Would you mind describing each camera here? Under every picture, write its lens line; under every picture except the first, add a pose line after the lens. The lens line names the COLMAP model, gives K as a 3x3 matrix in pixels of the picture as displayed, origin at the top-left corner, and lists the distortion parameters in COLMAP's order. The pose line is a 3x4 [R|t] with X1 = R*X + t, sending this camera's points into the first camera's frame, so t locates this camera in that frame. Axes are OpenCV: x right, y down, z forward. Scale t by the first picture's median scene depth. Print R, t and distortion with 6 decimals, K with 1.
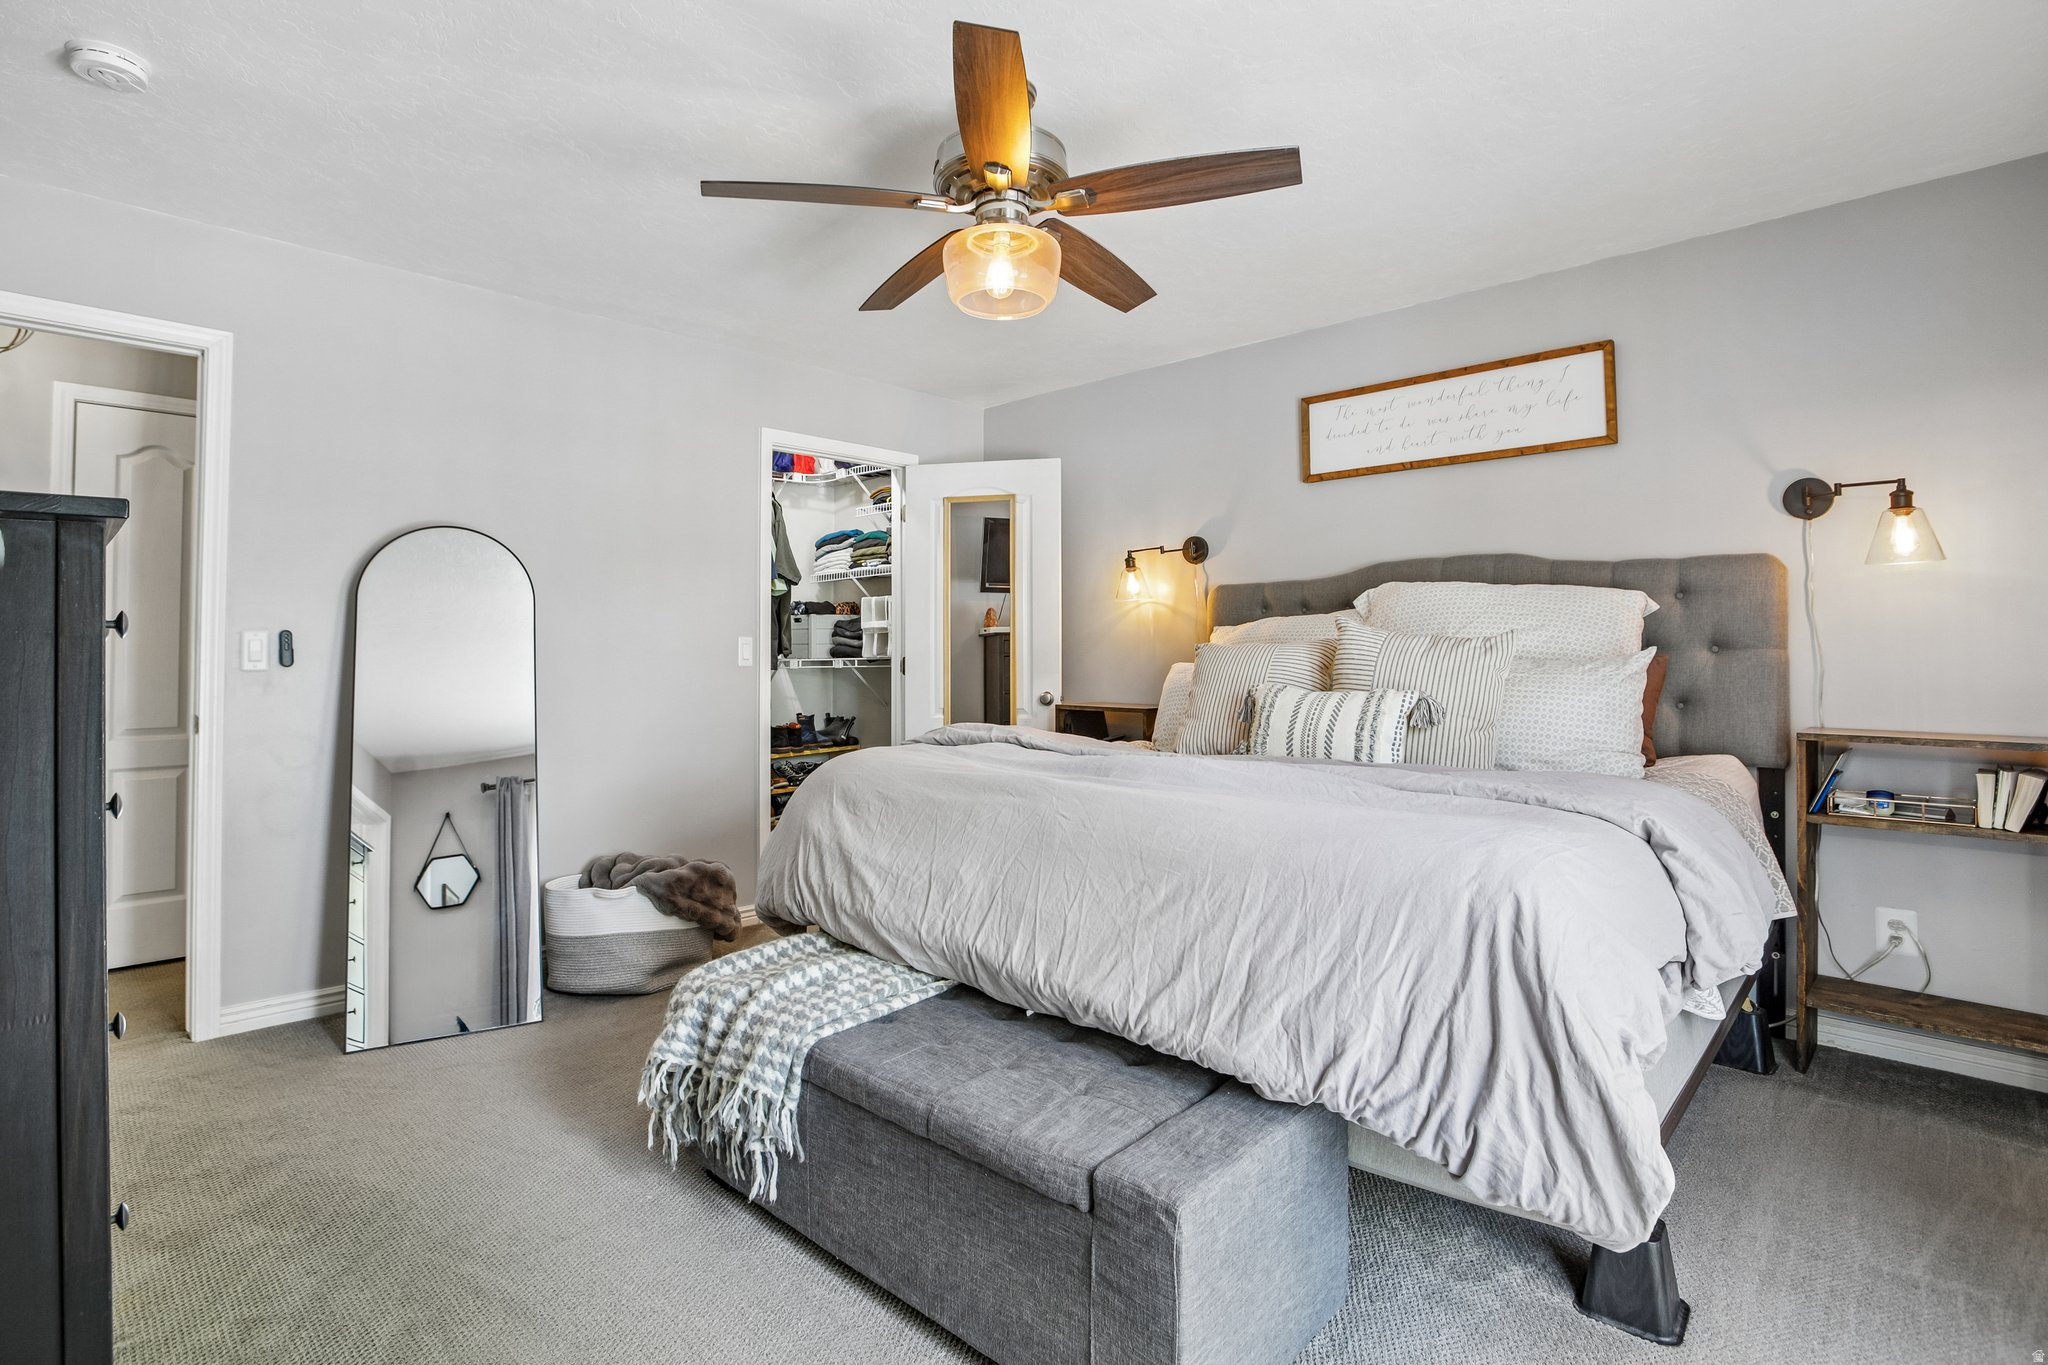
lens RADIAL K [[987.2, 0, 1019.6], [0, 987.2, 672.9], [0, 0, 1]] dist [-0.043976, 0.016820]
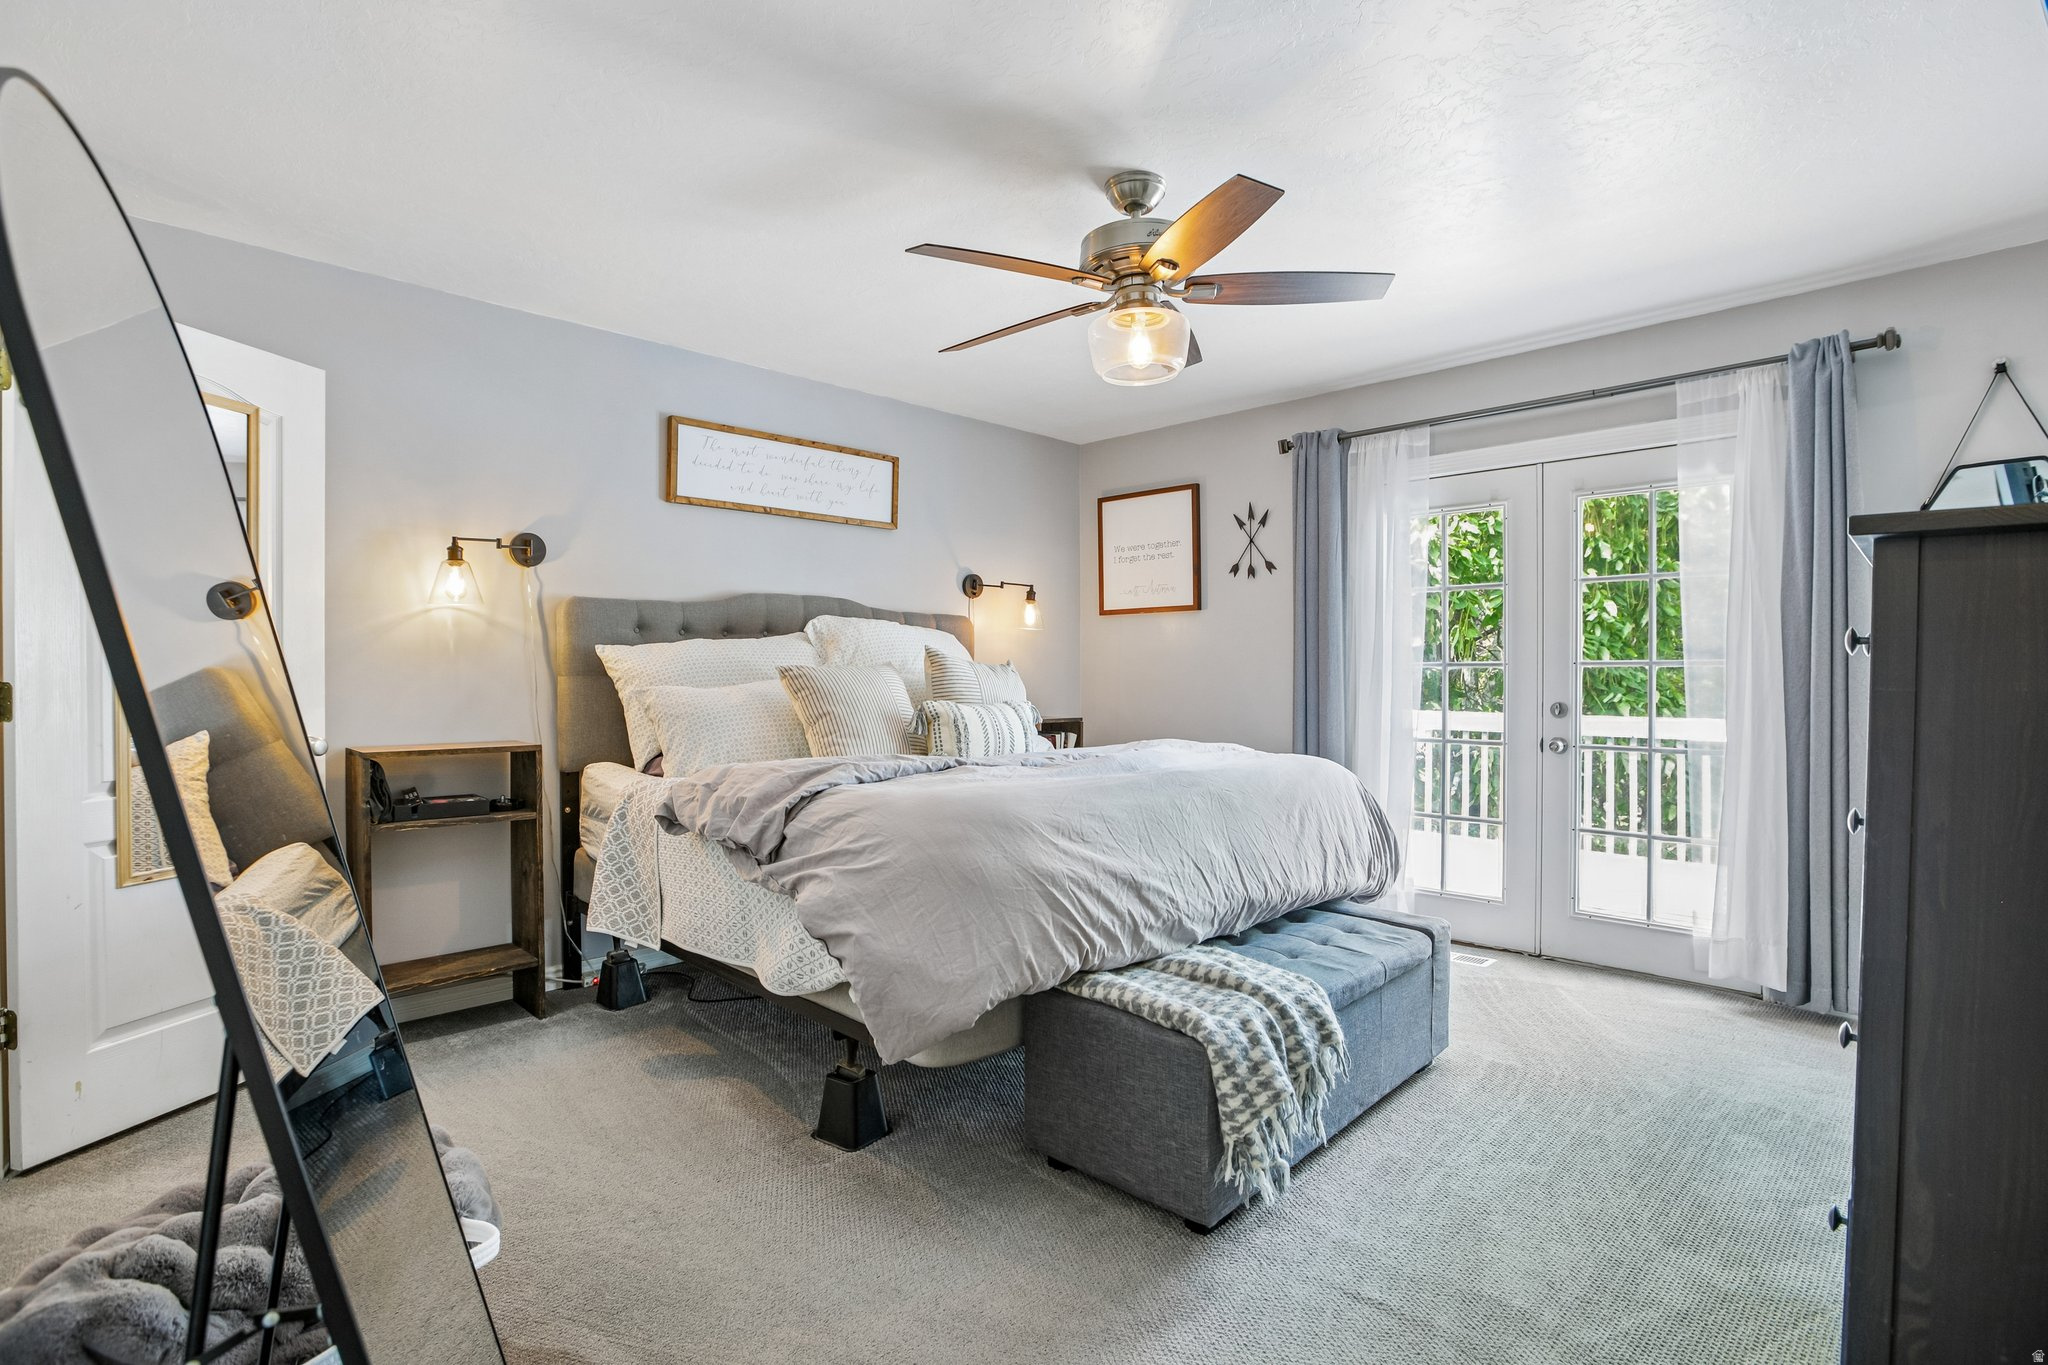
lens RADIAL K [[987.2, 0, 1019.6], [0, 987.2, 672.9], [0, 0, 1]] dist [-0.043976, 0.016820]
pose [[0.030934, 0.008225, 0.999488, -0.768930], [0.026738, 0.999601, -0.009054, -0.005931], [-0.999164, 0.027005, 0.030702, 0.715894]]
